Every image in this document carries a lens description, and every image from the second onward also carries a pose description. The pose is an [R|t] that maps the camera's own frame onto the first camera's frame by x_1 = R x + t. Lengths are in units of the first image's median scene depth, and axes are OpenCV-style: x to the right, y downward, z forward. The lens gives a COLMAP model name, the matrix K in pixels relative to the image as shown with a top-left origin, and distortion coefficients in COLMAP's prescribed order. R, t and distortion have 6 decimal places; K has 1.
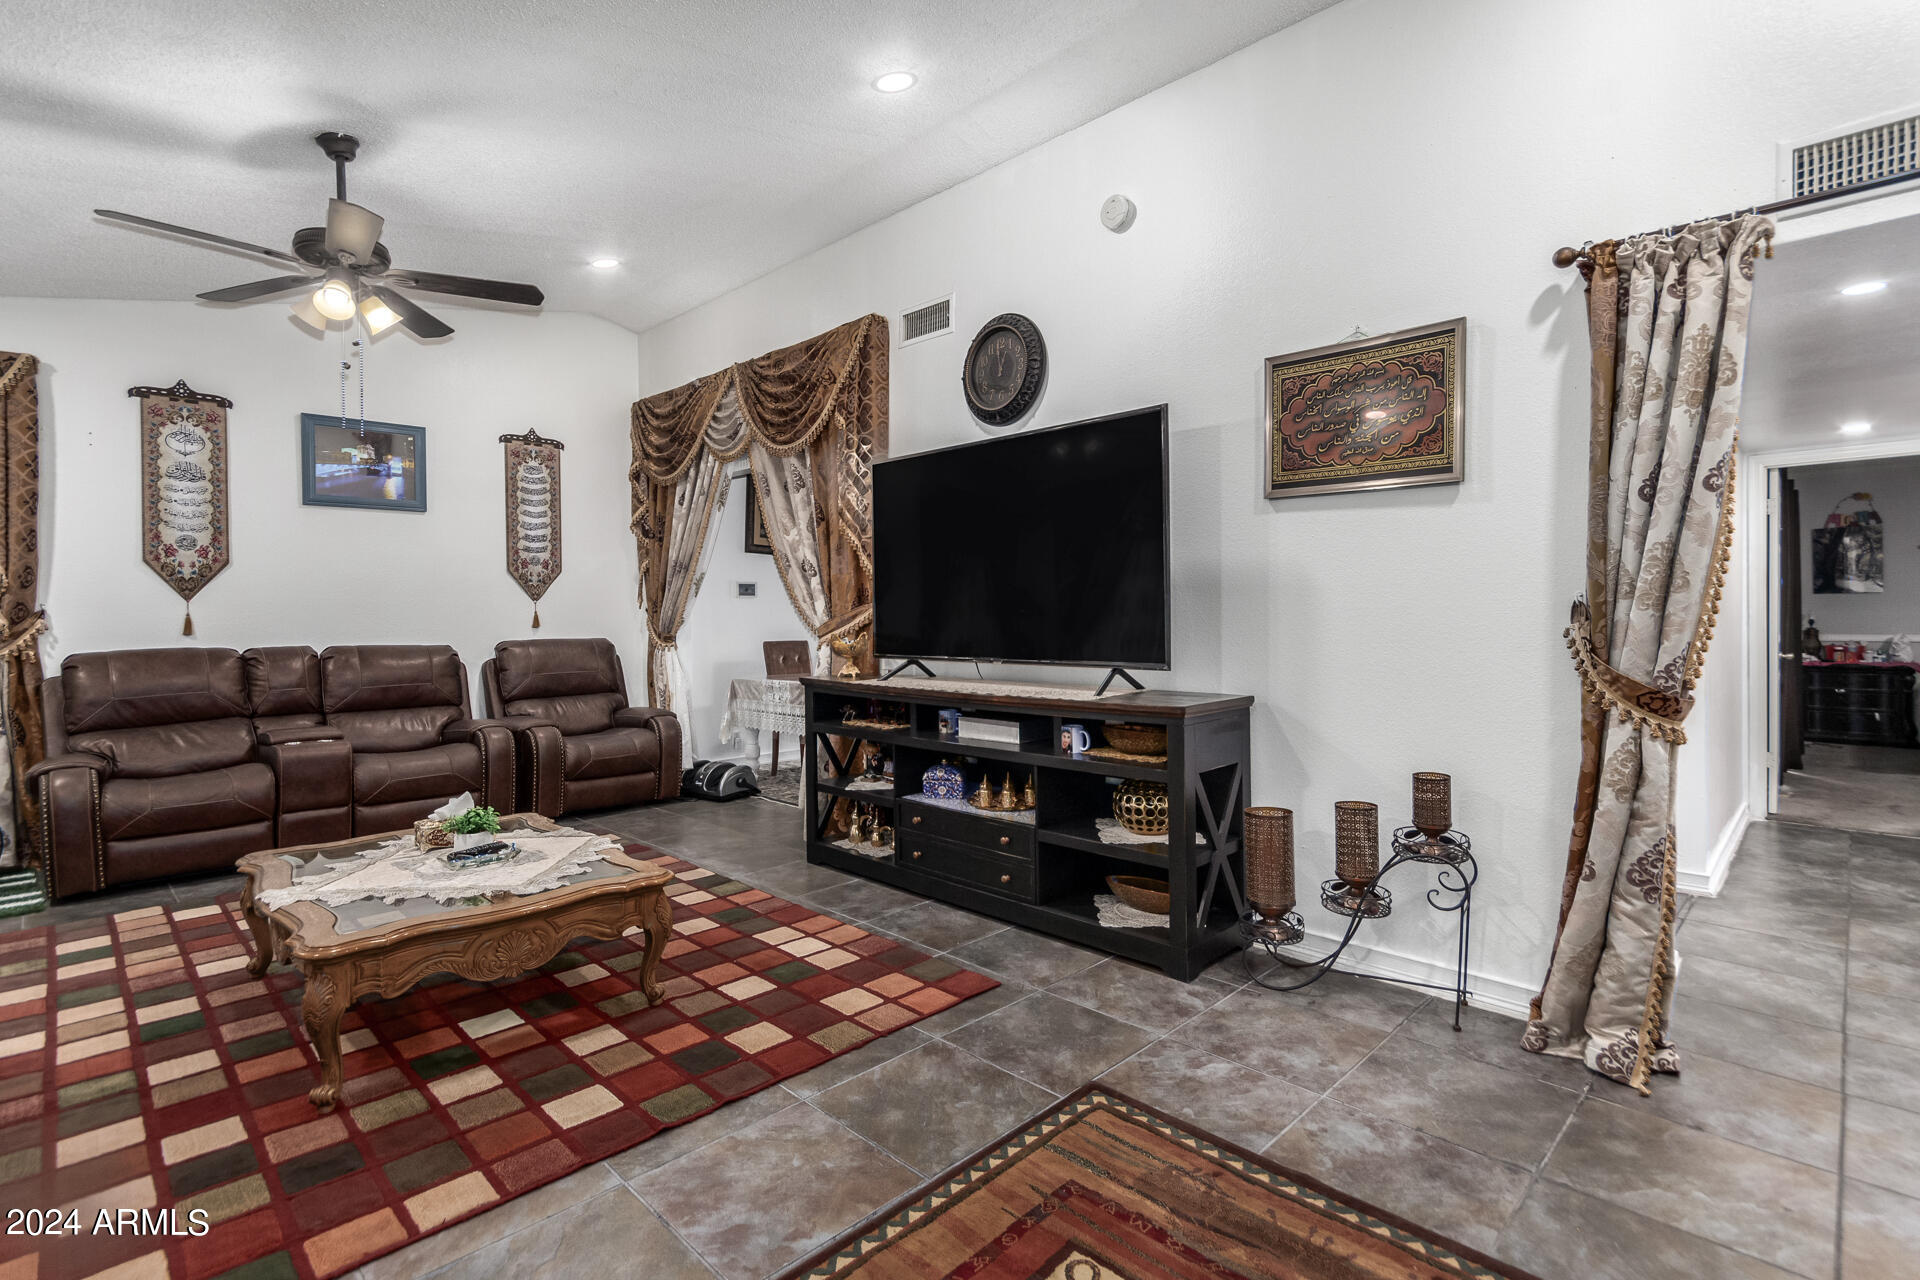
lens RADIAL K [[895.9, 0, 957.4], [0, 895.9, 627.2], [0, 0, 1]] dist [0.001392, 0.001158]
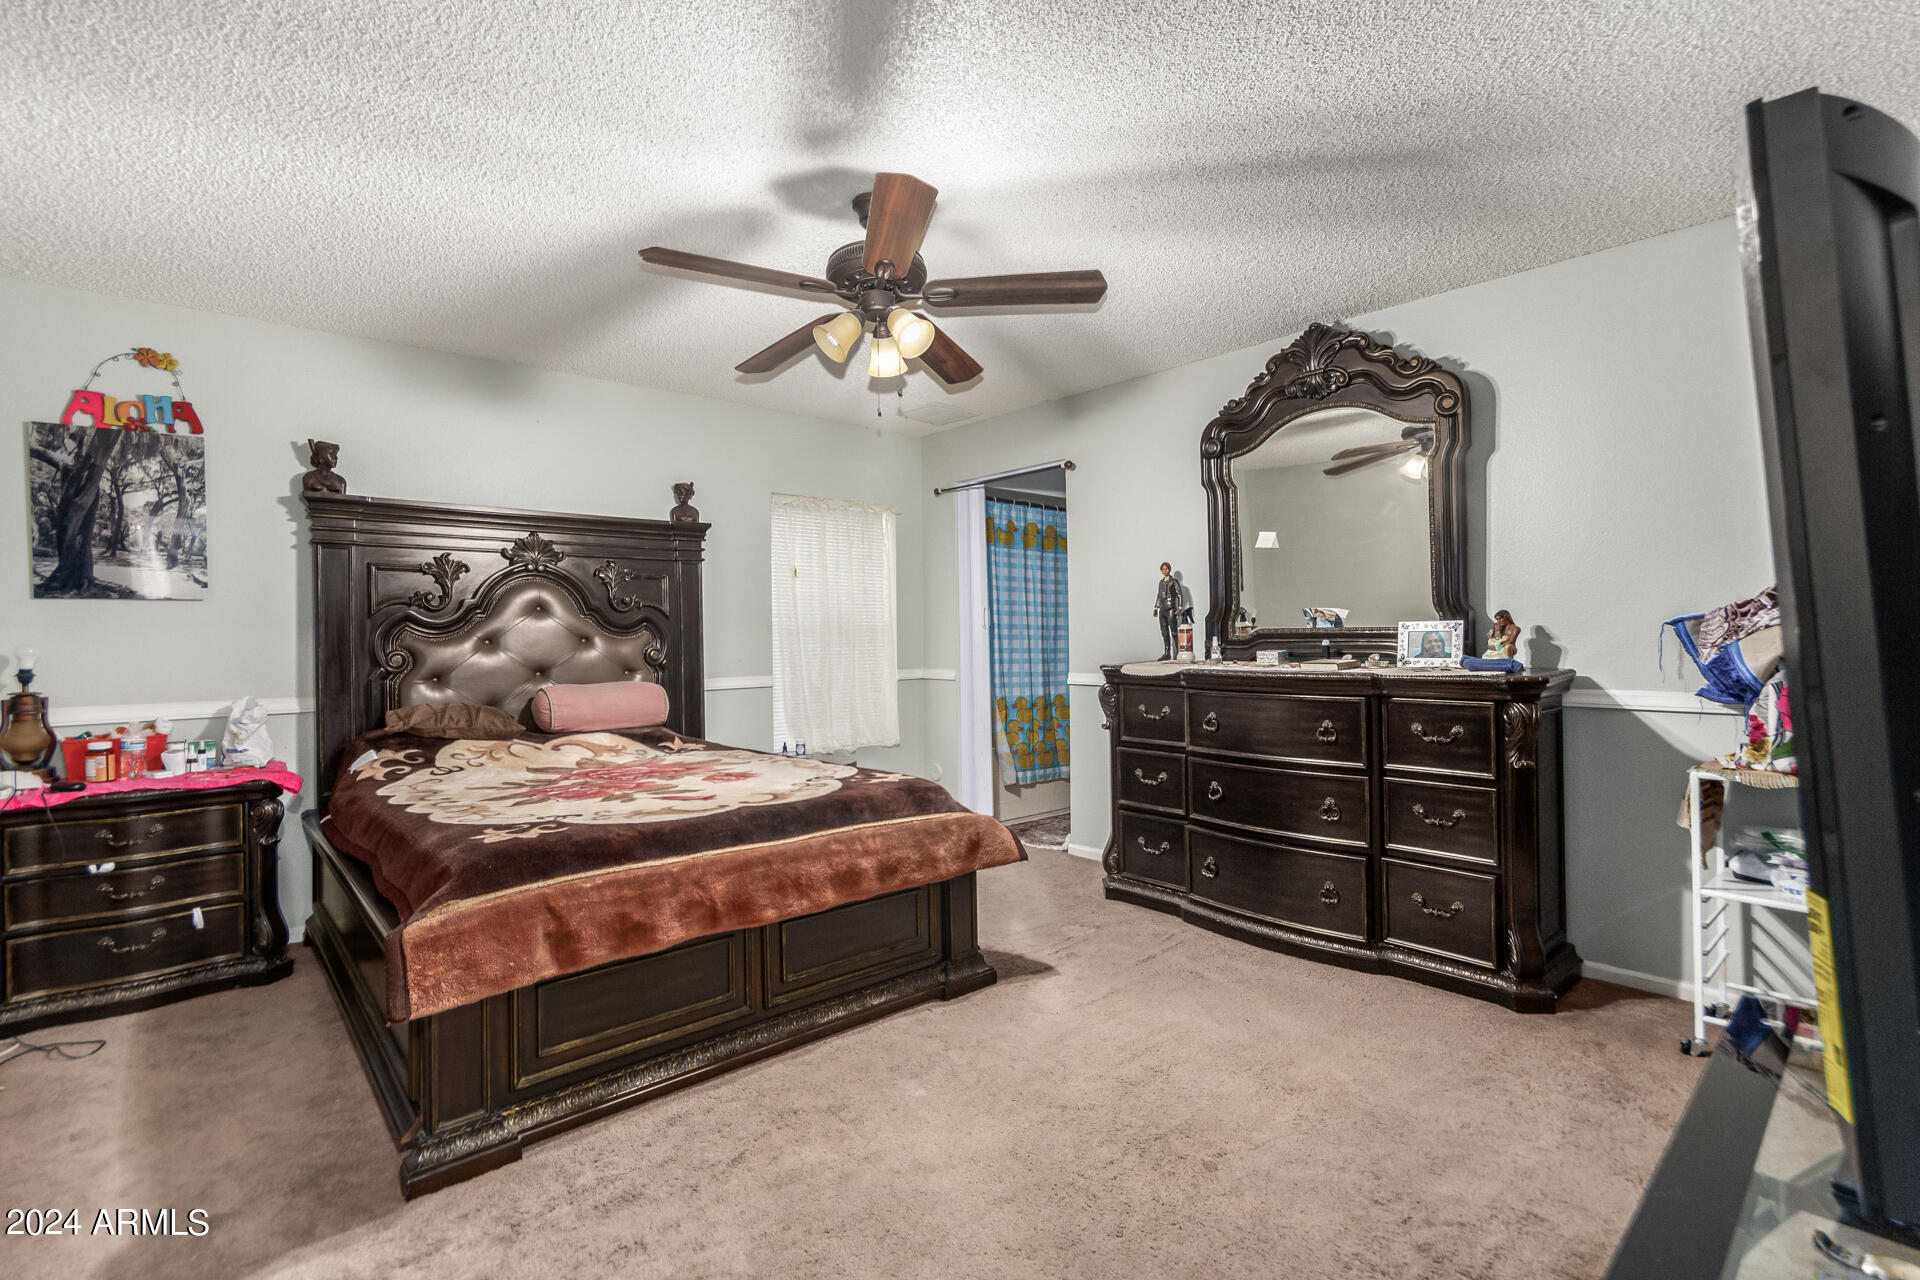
lens RADIAL K [[895.9, 0, 969.9], [0, 895.9, 632.2], [0, 0, 1]] dist [0.001392, 0.001158]
pose [[0.059488, 0.009178, 0.998187, 0.628059], [0.019993, 0.999746, -0.010383, -0.012222], [-0.998029, 0.020574, 0.059289, 0.614560]]
